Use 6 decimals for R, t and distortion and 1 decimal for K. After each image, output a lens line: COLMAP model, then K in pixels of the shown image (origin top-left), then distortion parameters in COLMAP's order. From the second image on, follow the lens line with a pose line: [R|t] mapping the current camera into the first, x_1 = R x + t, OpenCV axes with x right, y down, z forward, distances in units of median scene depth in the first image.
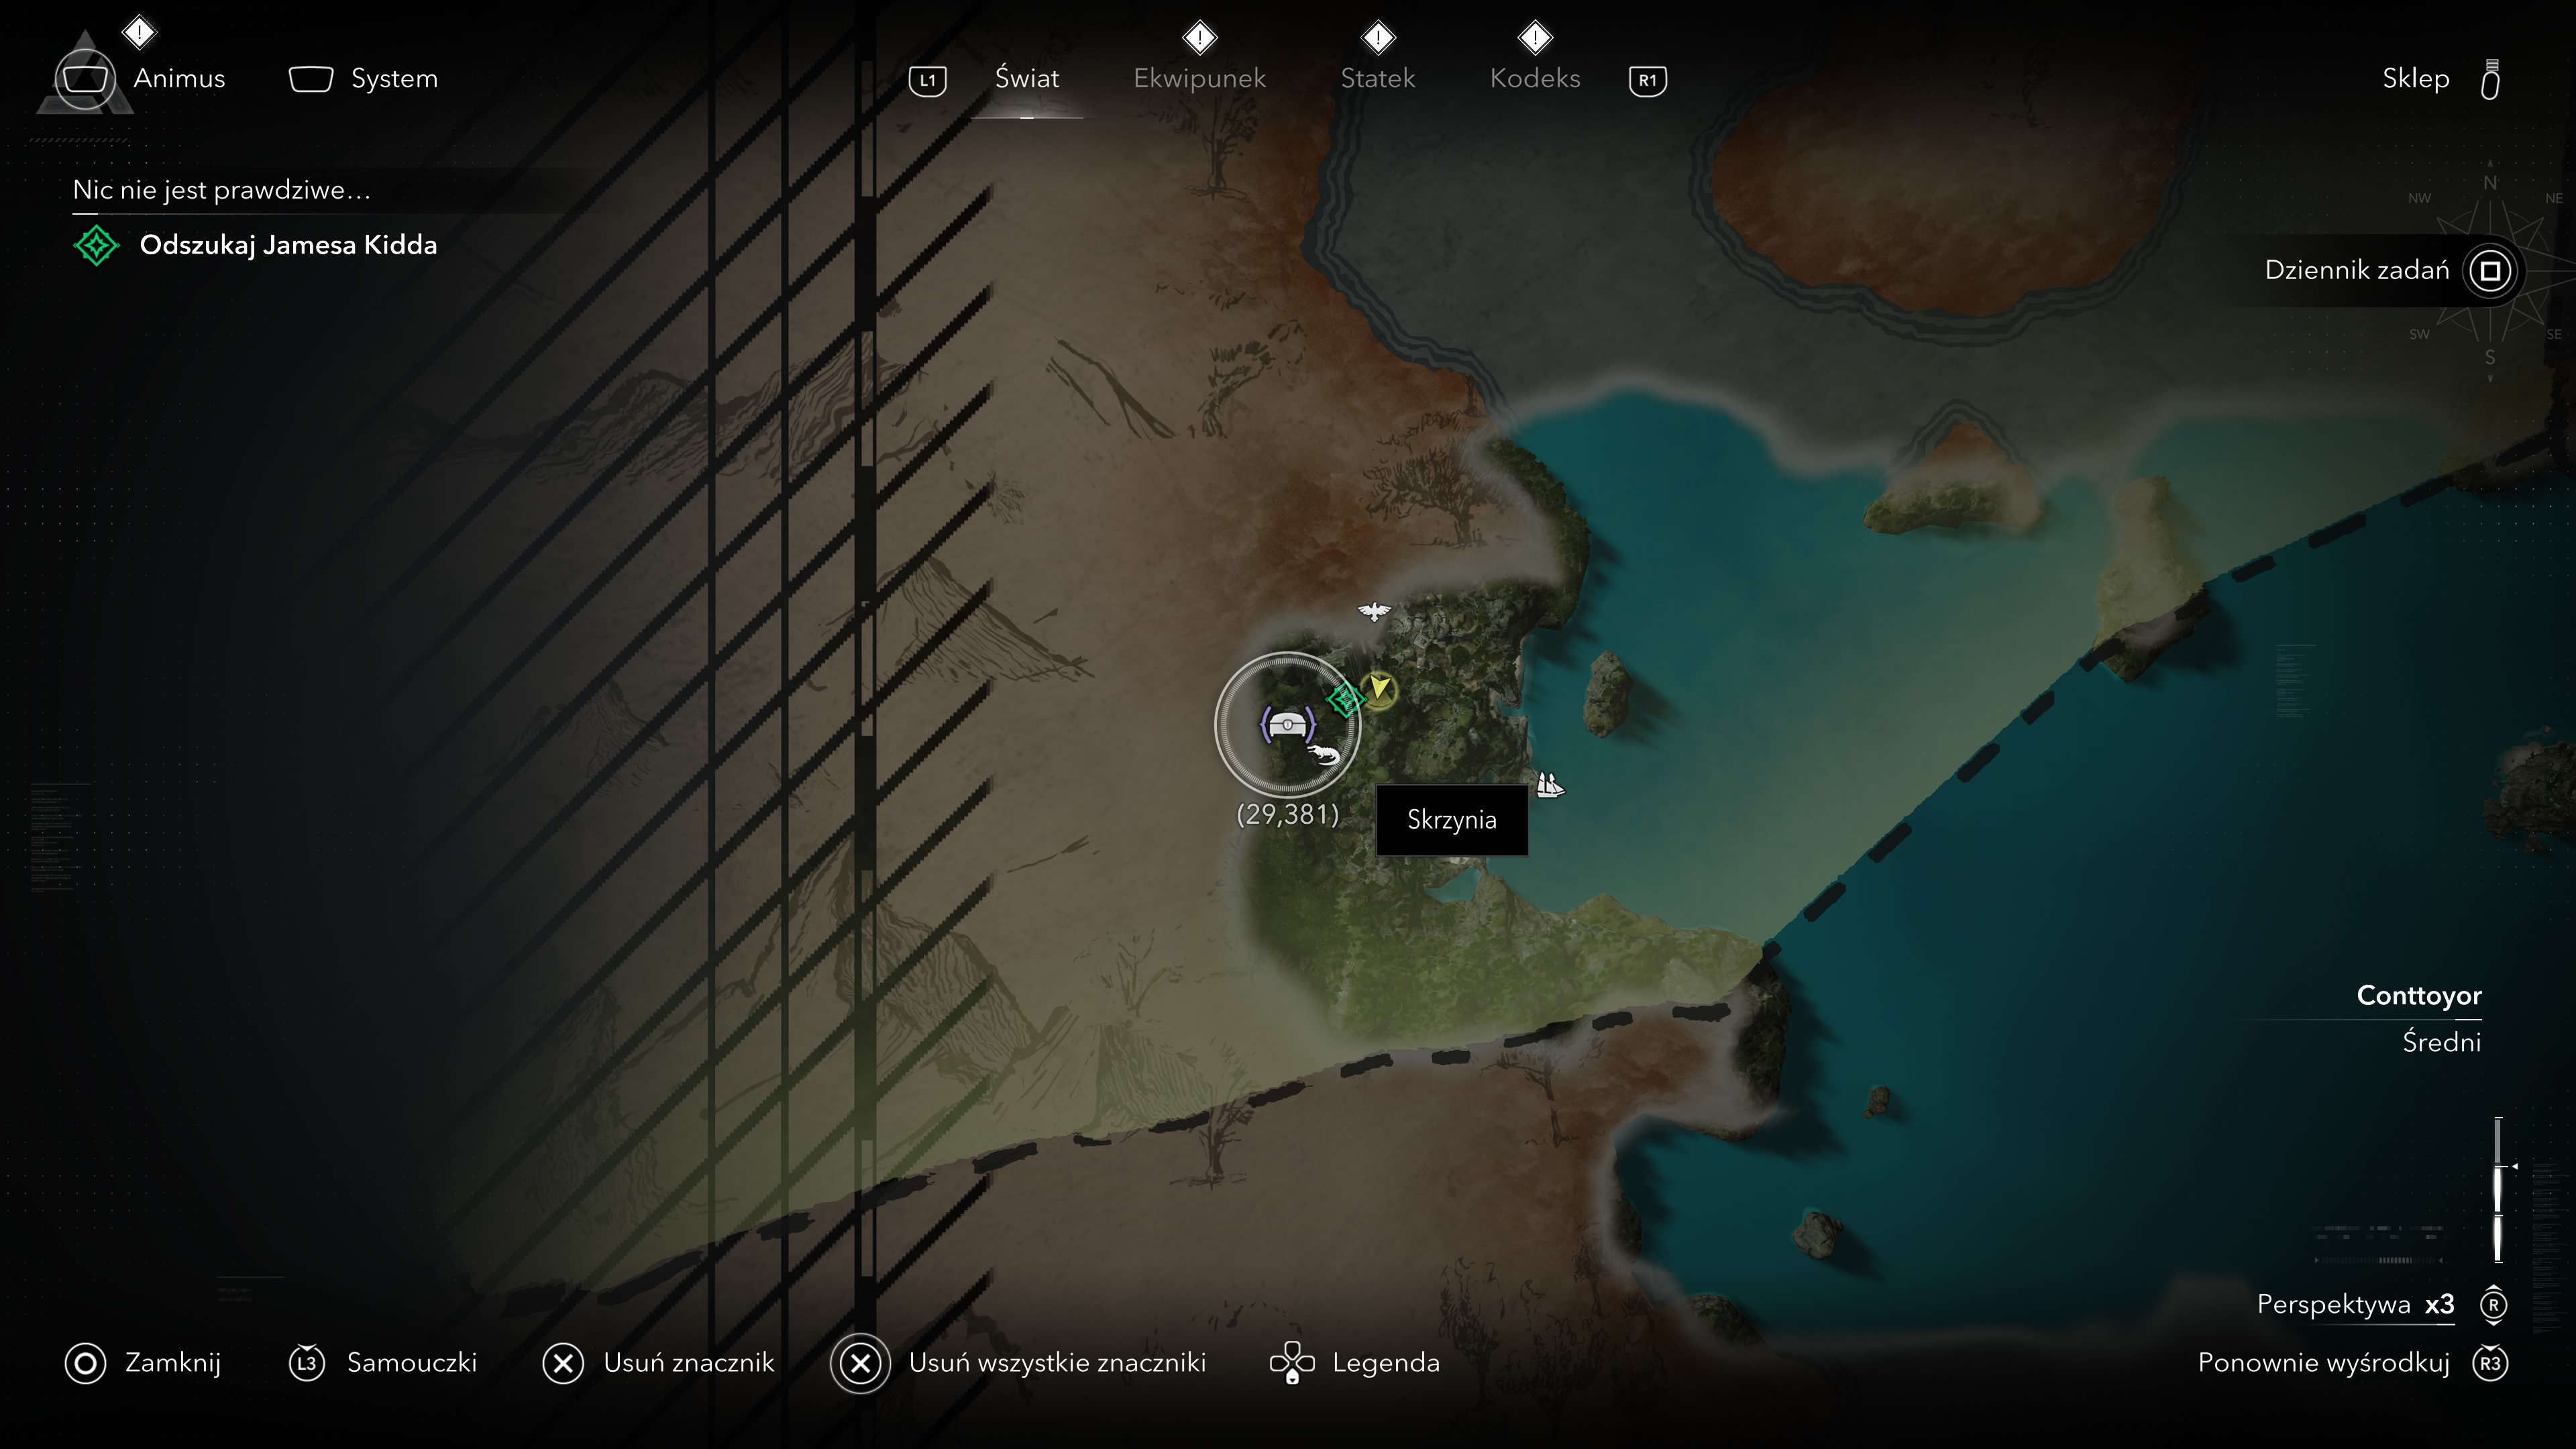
lens RADIAL K [[1964.7, 0, 1287.8], [0, 1964.7, 724.5], [0, 0, 1]] dist [0.005464, 0.003101]
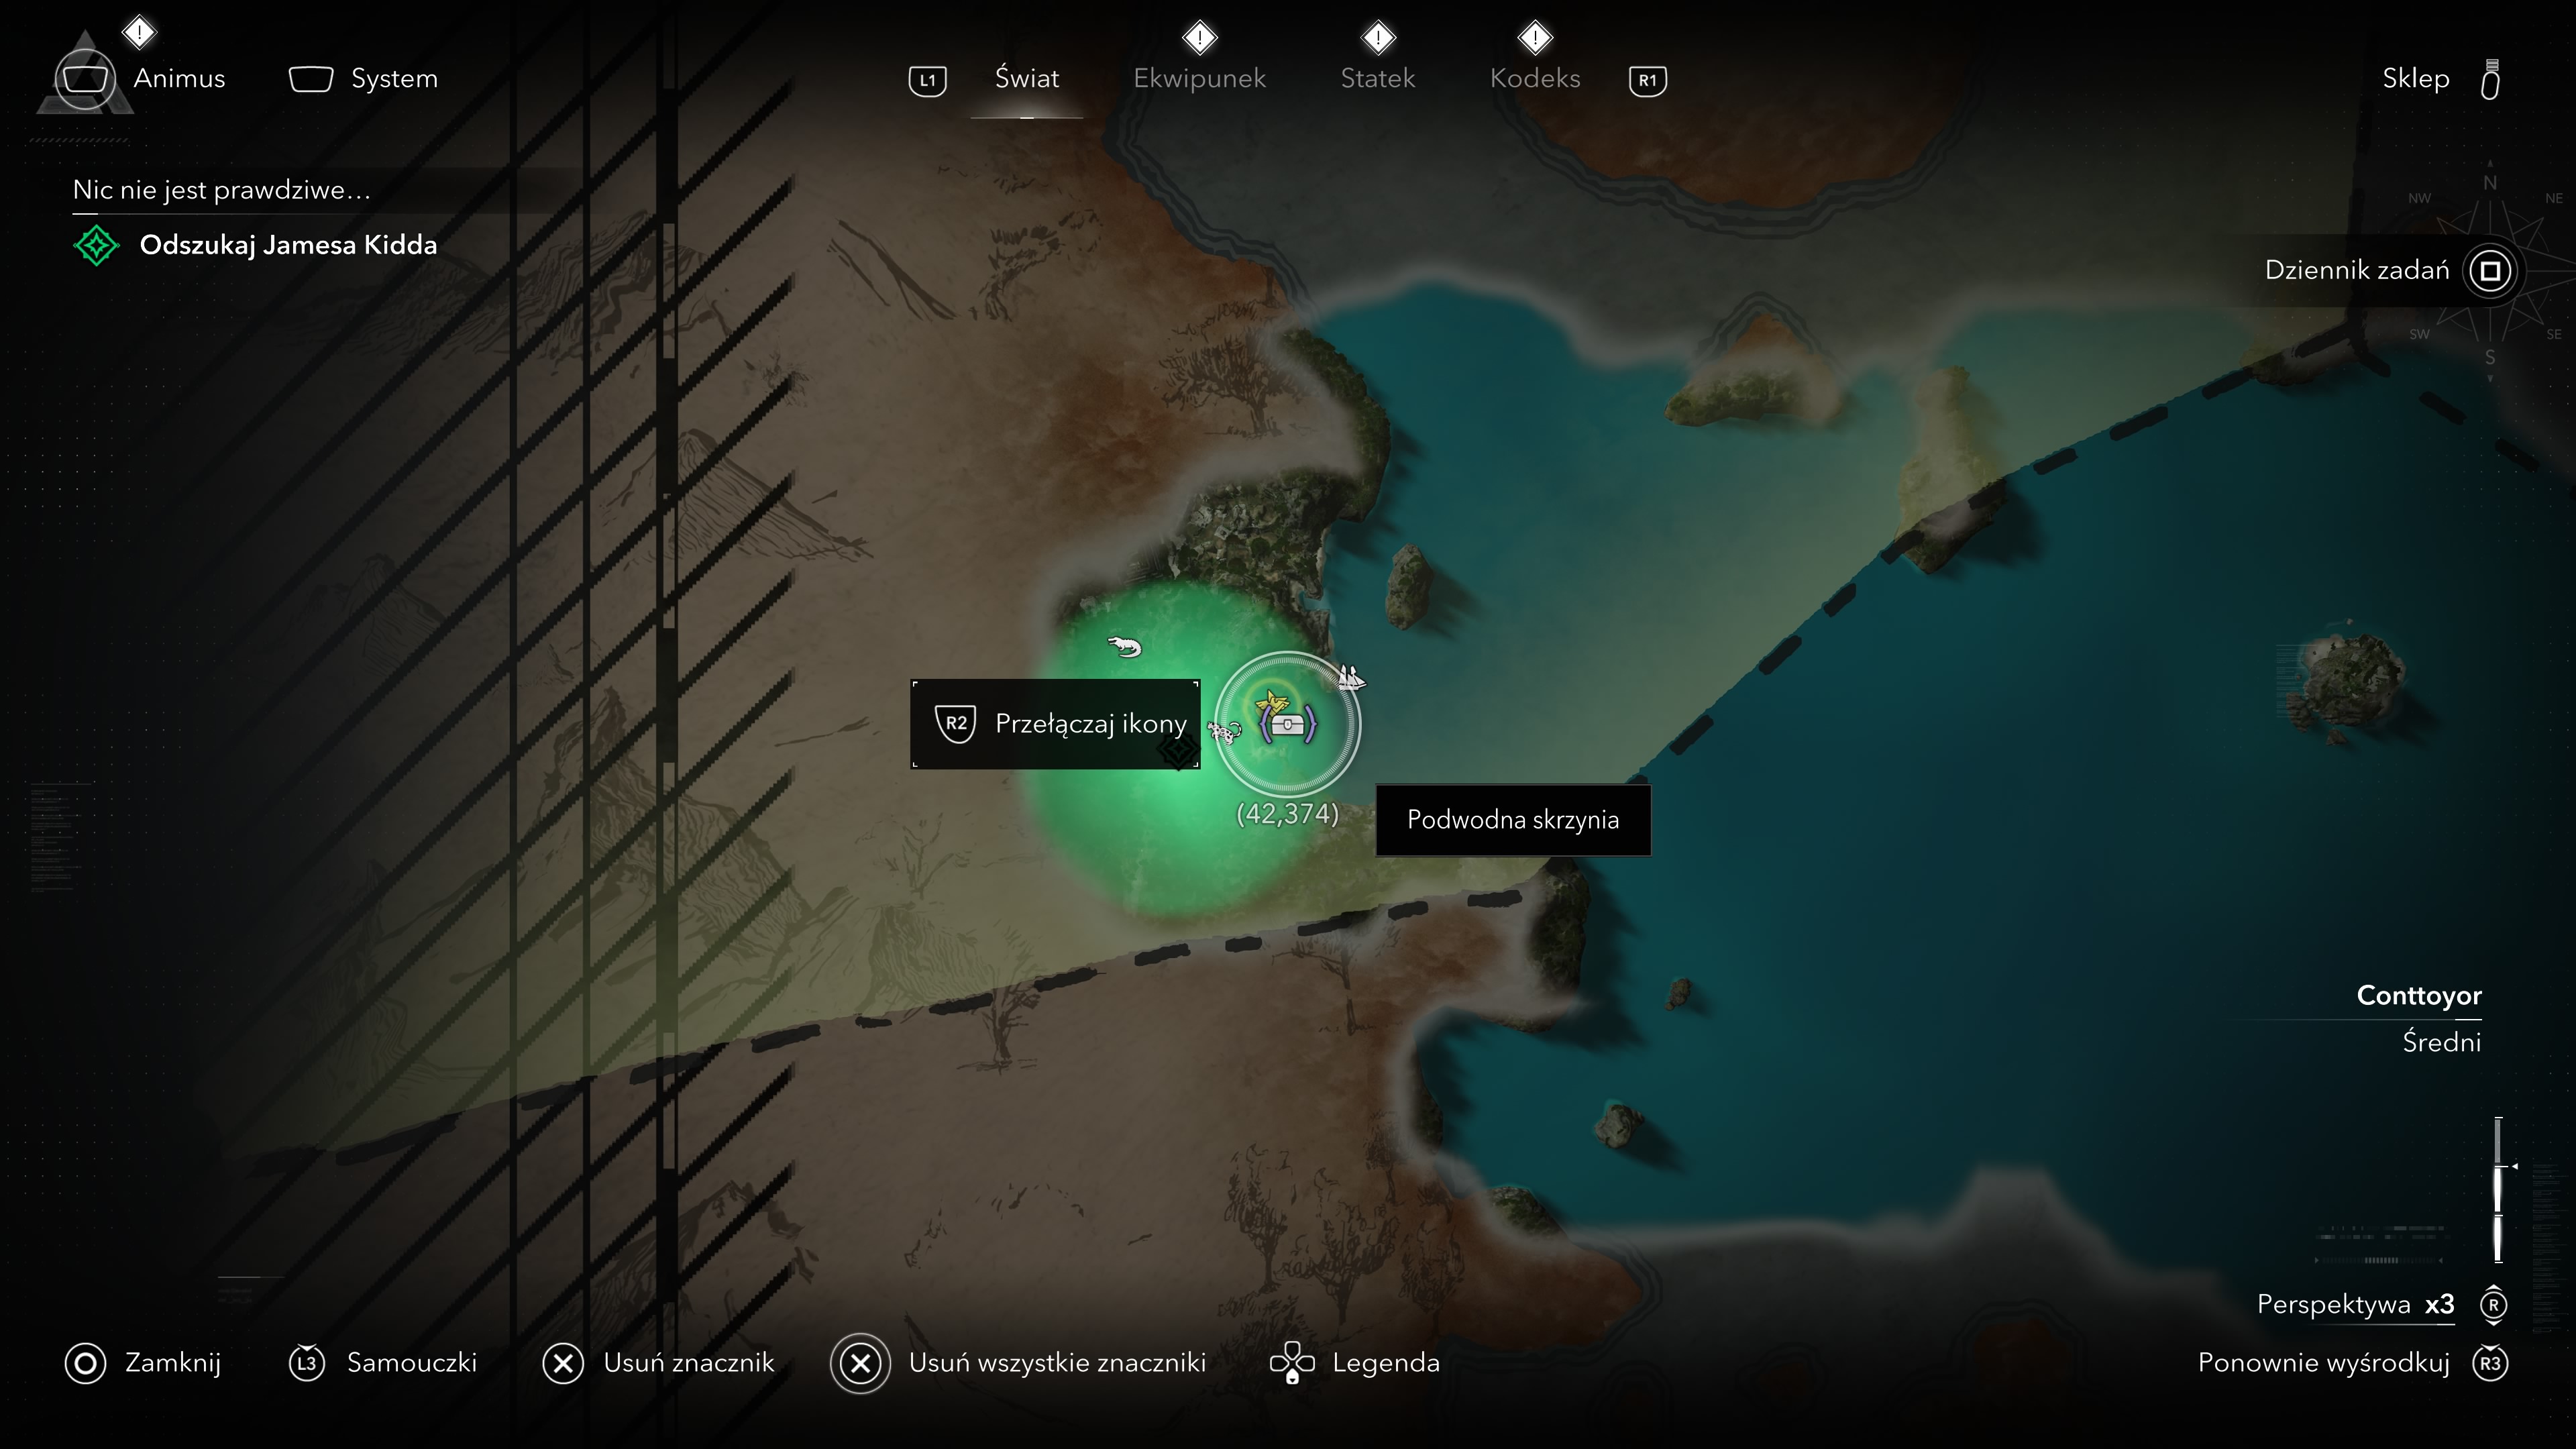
lens RADIAL K [[1964.7, 0, 1288.4], [0, 1964.7, 724.4], [0, 0, 1]] dist [0.005464, 0.003101]
pose [[0.999999, -0.000121, -0.001245, 0.103270], [0.000120, 1.000000, -0.000816, 0.055995], [0.001245, 0.000816, 0.999999, -0.000008]]
